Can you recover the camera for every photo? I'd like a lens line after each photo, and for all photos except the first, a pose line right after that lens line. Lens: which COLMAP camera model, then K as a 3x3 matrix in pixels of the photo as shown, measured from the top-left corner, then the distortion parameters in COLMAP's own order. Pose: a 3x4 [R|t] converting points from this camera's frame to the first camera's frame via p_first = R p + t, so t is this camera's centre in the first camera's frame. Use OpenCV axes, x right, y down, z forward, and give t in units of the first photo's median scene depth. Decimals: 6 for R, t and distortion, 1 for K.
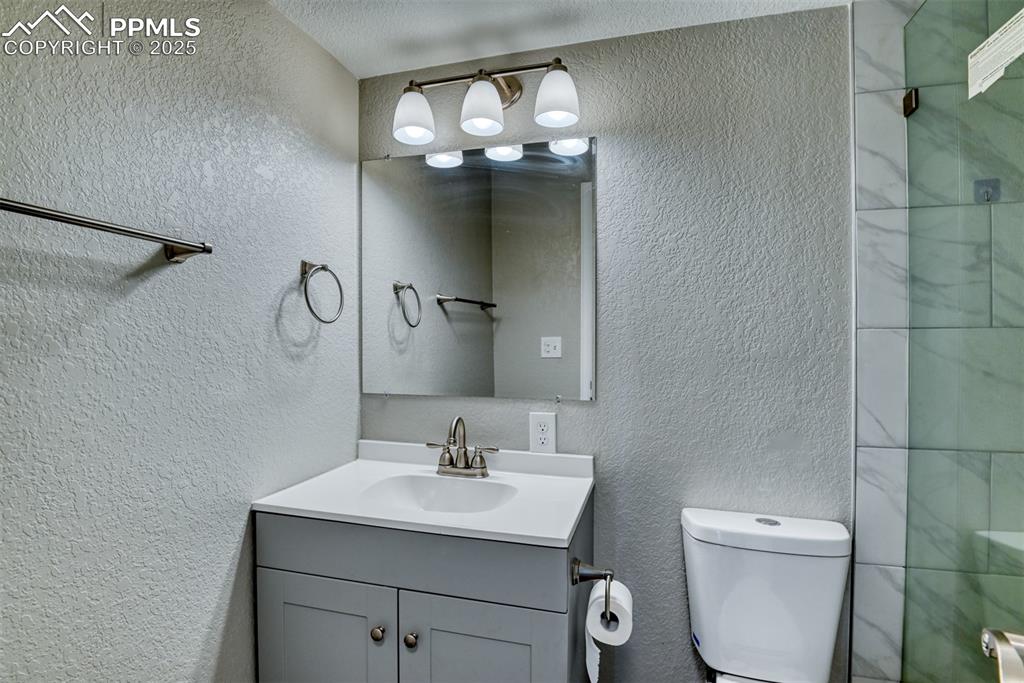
lens RADIAL K [[514.4, 0, 512.0], [0, 514.4, 341.5], [0, 0, 1]] dist [-0.022614, -0.001038]
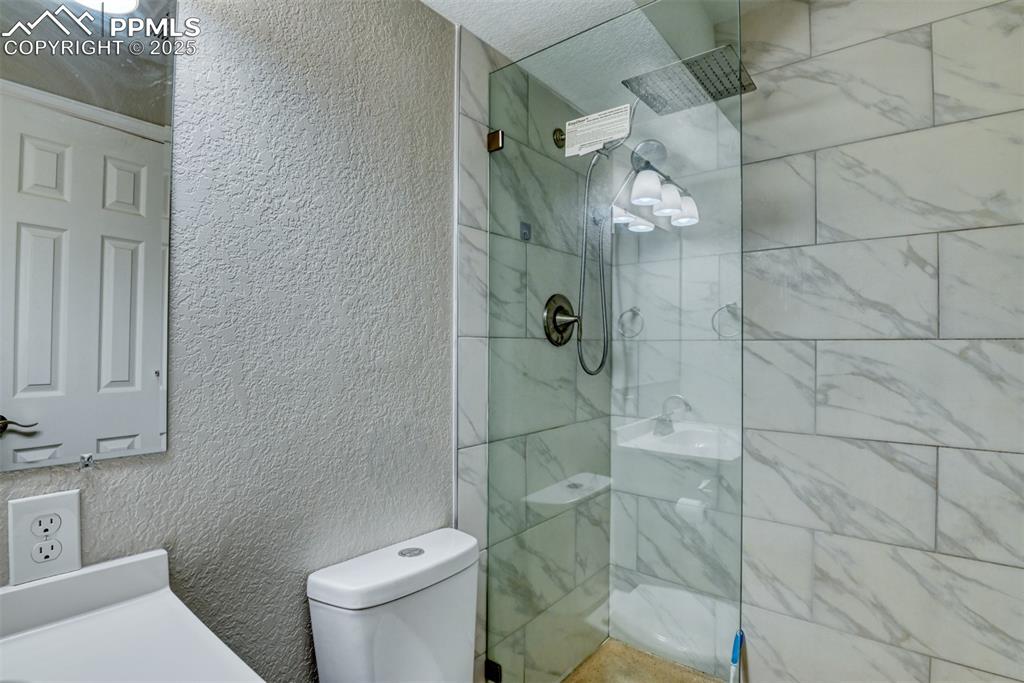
lens RADIAL K [[501.3, 0, 515.1], [0, 501.3, 345.0], [0, 0, 1]] dist [-0.018770, -0.006512]
pose [[0.391492, 0.007350, 0.920152, -0.225675], [-0.004952, 0.999970, -0.005881, -0.002709], [-0.920168, -0.002254, 0.391517, 0.489138]]
